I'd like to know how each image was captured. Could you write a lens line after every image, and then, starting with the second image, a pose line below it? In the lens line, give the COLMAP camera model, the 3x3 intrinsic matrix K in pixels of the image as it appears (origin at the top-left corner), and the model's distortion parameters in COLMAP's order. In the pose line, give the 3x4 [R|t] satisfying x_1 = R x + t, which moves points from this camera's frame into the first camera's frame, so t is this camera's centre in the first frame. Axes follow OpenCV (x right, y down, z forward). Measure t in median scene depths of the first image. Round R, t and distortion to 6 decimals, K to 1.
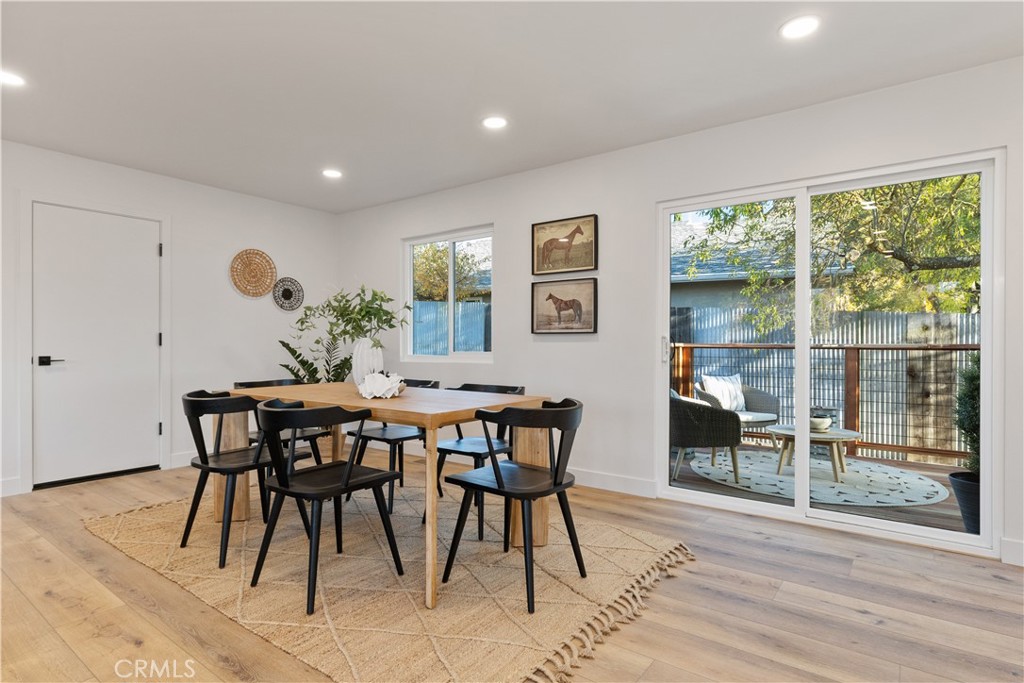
lens RADIAL K [[567.0, 0, 510.5], [0, 567.0, 328.7], [0, 0, 1]] dist [0.004591, 0.000633]
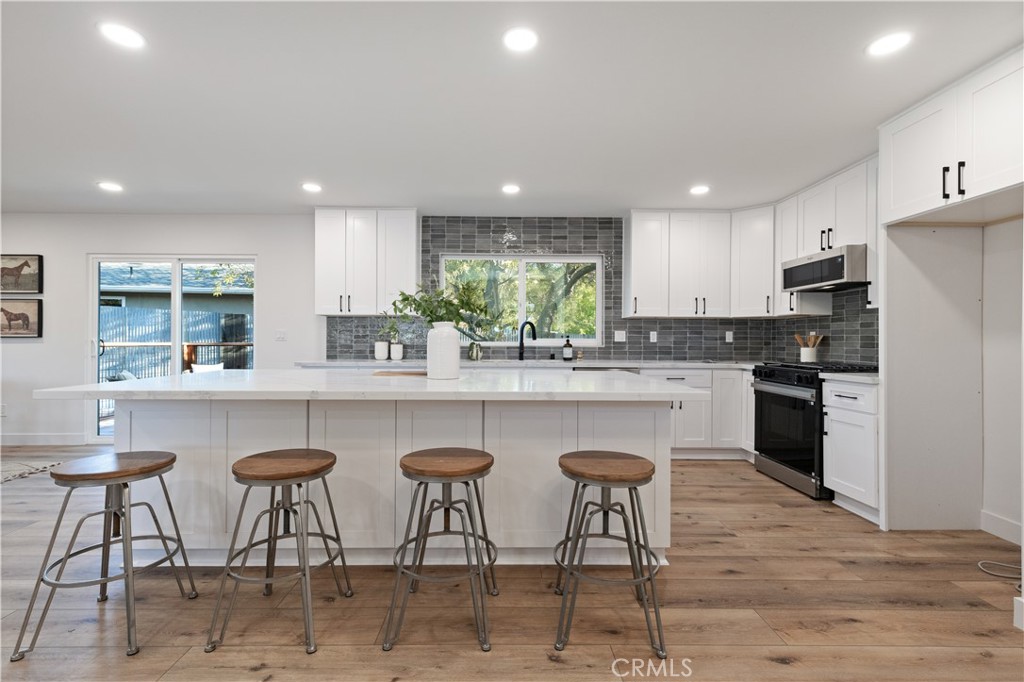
lens RADIAL K [[462.3, 0, 507.8], [0, 462.3, 340.8], [0, 0, 1]] dist [0.006872, -0.000229]
pose [[0.775322, -0.001840, 0.631564, 0.309727], [-0.016192, 0.999609, 0.022790, -0.028577], [-0.631359, -0.027896, 0.774989, -0.639863]]
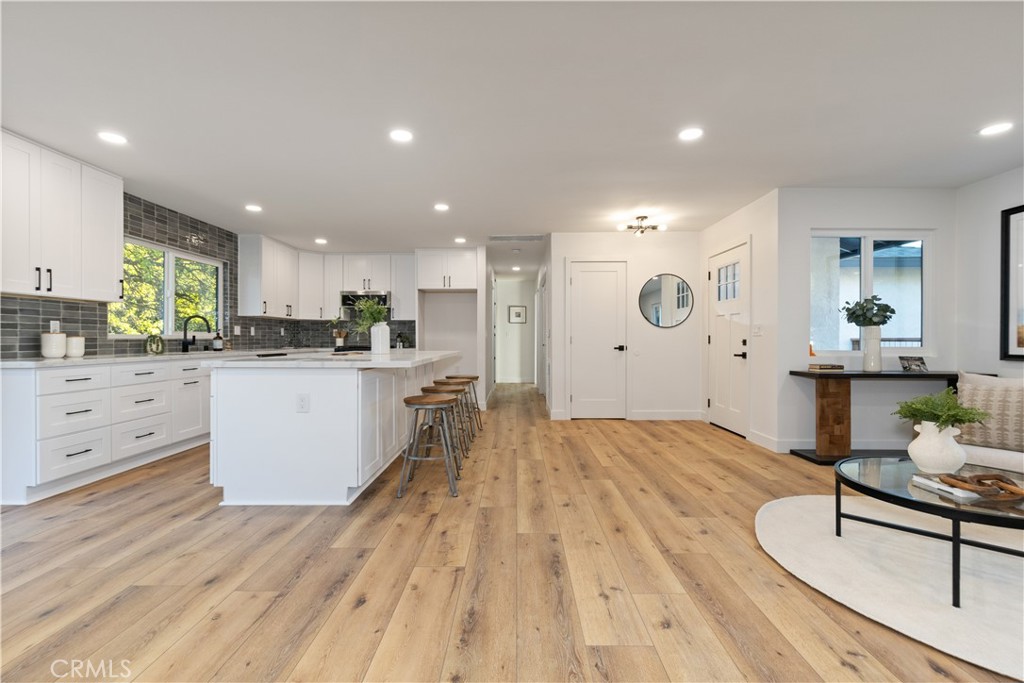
lens RADIAL K [[462.5, 0, 511.5], [0, 462.5, 340.5], [0, 0, 1]] dist [0.000788, 0.000061]
pose [[-0.614601, -0.005260, 0.788821, -0.382015], [-0.018790, 0.999792, -0.007973, 0.008184], [-0.788614, -0.019722, -0.614572, 0.281481]]
